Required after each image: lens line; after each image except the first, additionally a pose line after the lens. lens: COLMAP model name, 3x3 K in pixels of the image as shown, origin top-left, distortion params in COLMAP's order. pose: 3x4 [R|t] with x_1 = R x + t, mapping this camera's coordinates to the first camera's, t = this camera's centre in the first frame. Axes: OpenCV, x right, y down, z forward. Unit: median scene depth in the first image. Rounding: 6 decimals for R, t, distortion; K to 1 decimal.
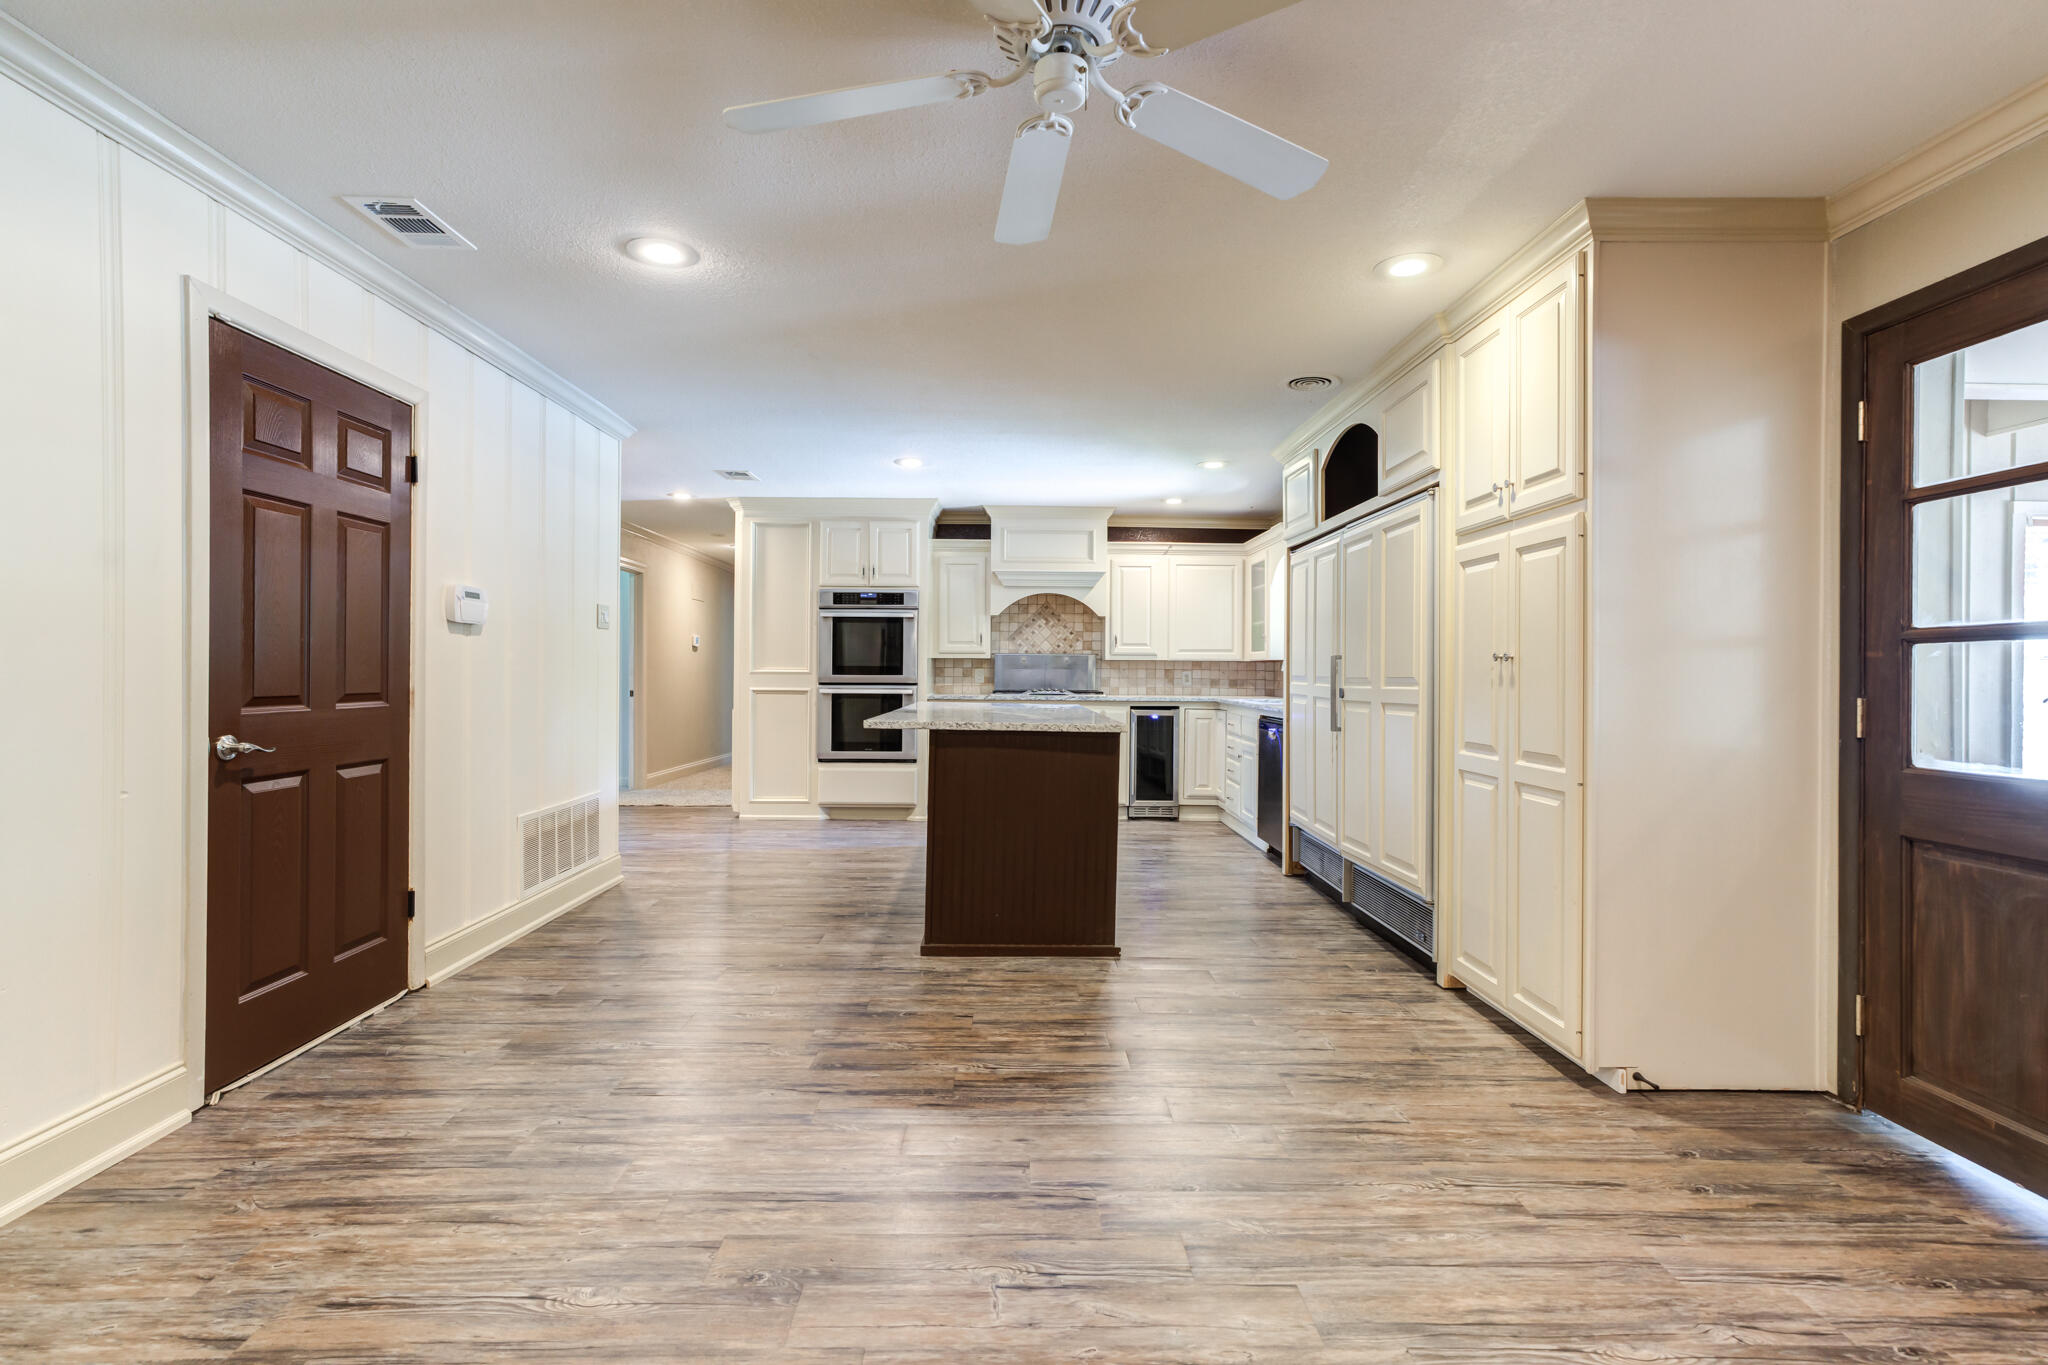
lens RADIAL K [[959.8, 0, 1028.1], [0, 959.8, 671.9], [0, 0, 1]] dist [-0.000321, 0.000249]
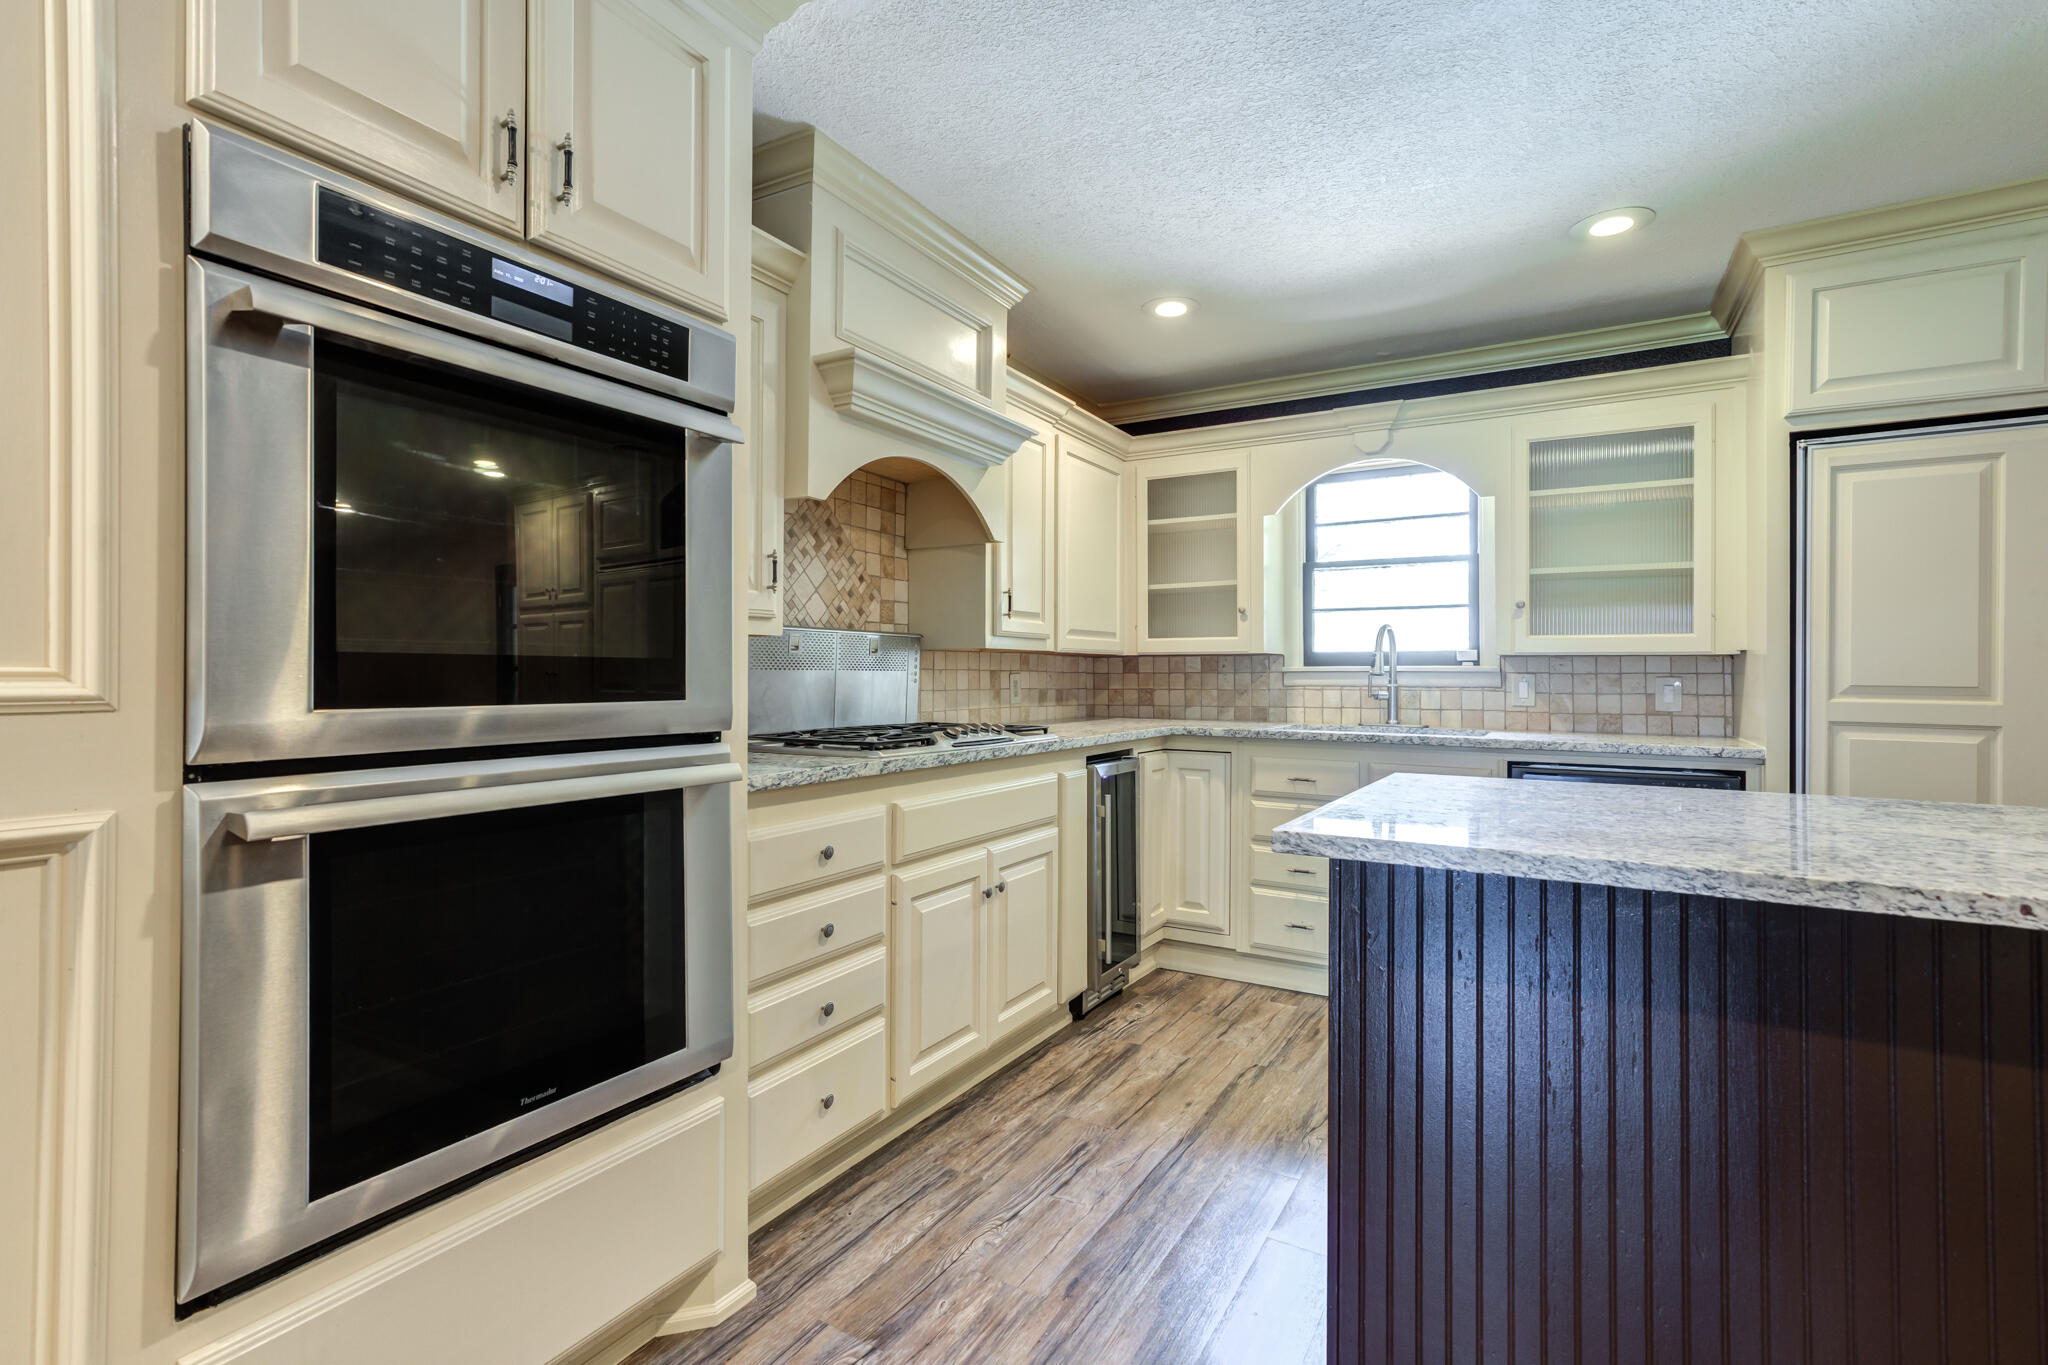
lens RADIAL K [[940.3, 0, 1025.5], [0, 940.3, 669.8], [0, 0, 1]] dist [-0.012132, 0.009323]
pose [[0.522232, -0.000233, 0.852804, -0.272477], [-0.000783, 0.999999, 0.000753, -0.003779], [-0.852803, -0.001061, 0.522231, 0.818449]]
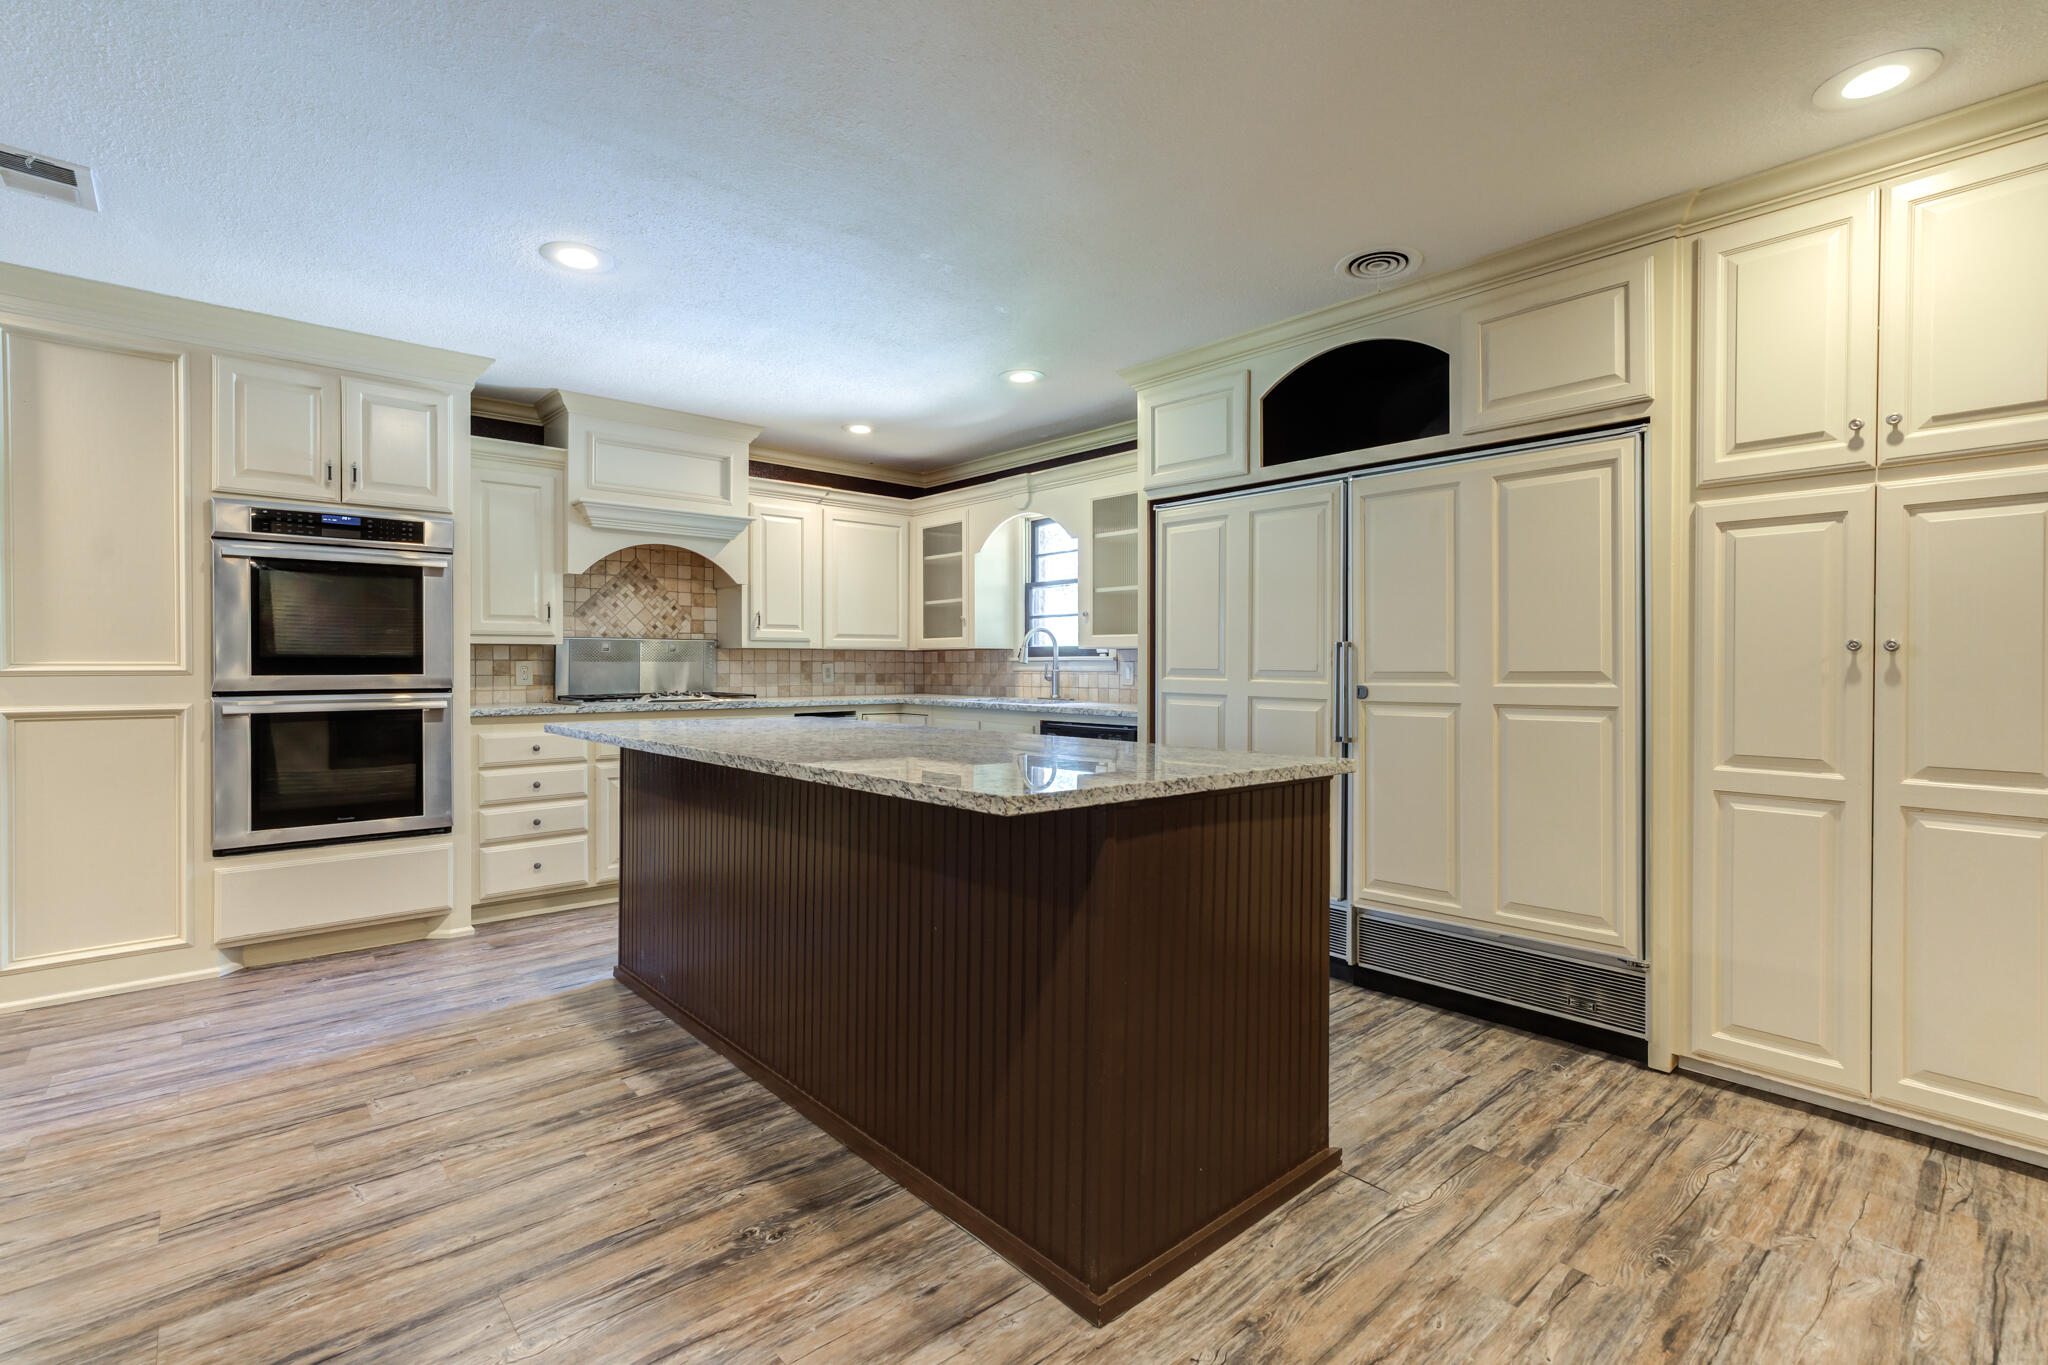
lens RADIAL K [[937.9, 0, 1032.8], [0, 937.9, 671.1], [0, 0, 1]] dist [-0.004989, 0.009079]
pose [[0.752951, -0.011300, 0.657979, -0.218374], [0.004553, 0.999918, 0.011962, -0.003079], [-0.658061, -0.006010, 0.752941, 0.375351]]
